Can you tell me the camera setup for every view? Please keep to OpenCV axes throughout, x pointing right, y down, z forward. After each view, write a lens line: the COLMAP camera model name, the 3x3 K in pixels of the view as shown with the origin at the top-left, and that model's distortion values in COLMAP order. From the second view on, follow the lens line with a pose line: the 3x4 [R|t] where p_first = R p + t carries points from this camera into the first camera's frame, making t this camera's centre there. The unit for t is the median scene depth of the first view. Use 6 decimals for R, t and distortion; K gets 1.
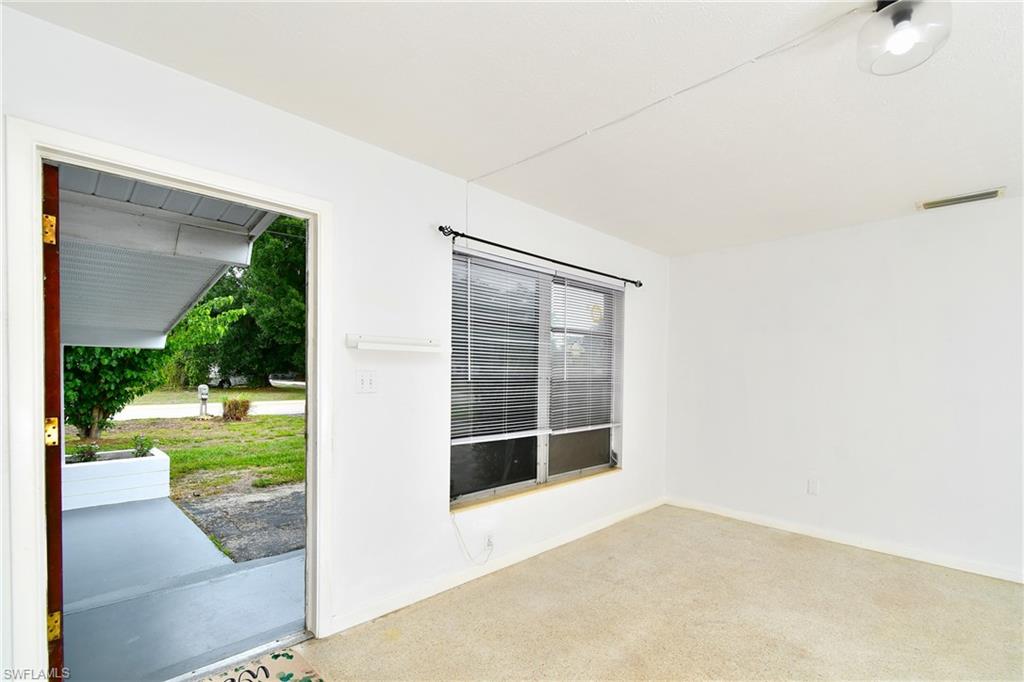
lens RADIAL K [[463.8, 0, 516.8], [0, 463.8, 379.6], [0, 0, 1]] dist [0.005339, -0.000065]
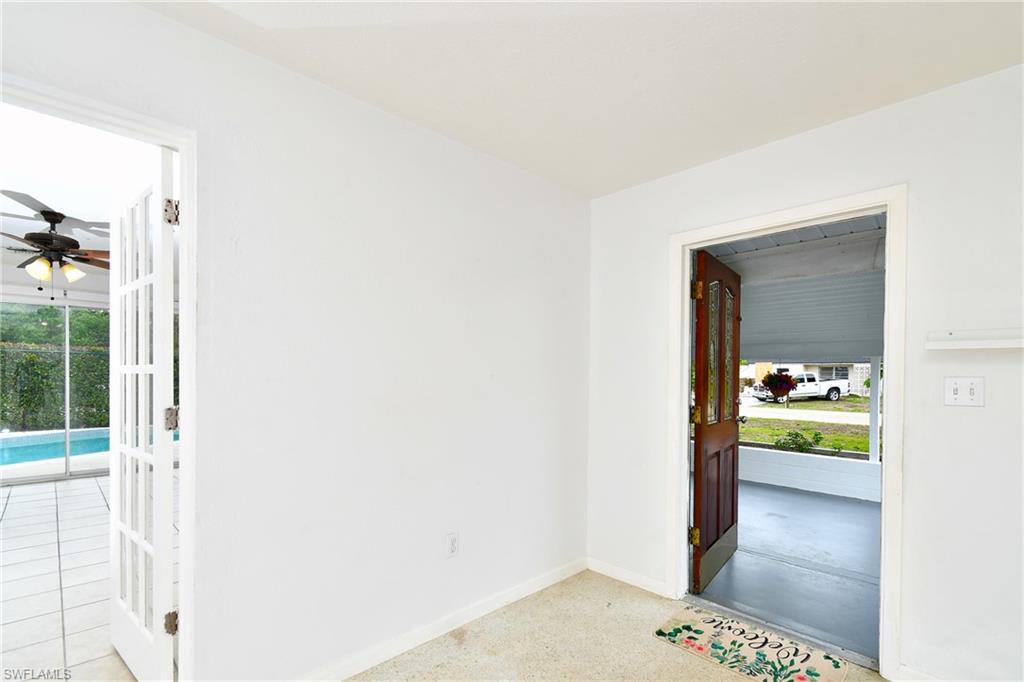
lens RADIAL K [[463.8, 0, 516.8], [0, 463.8, 379.6], [0, 0, 1]] dist [0.005339, -0.000065]
pose [[-0.040997, 0.000100, -0.999159, 0.112292], [-0.024011, 0.999711, 0.001085, 0.000666], [0.998871, 0.024035, -0.040983, 0.074346]]
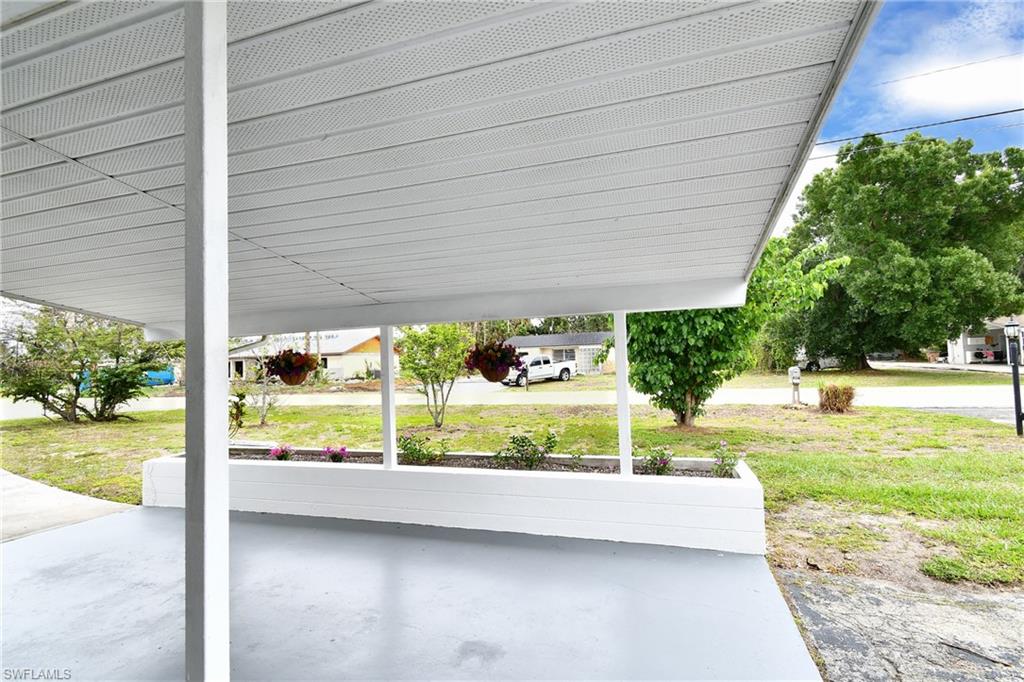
lens RADIAL K [[470.5, 0, 512.0], [0, 470.5, 341.0], [0, 0, 1]] dist [-0.002518, -0.000459]
pose [[0.432005, -0.065178, -0.899513, -0.193159], [0.023416, 0.997860, -0.061058, 0.006175], [0.901567, 0.005315, 0.432606, 0.261288]]
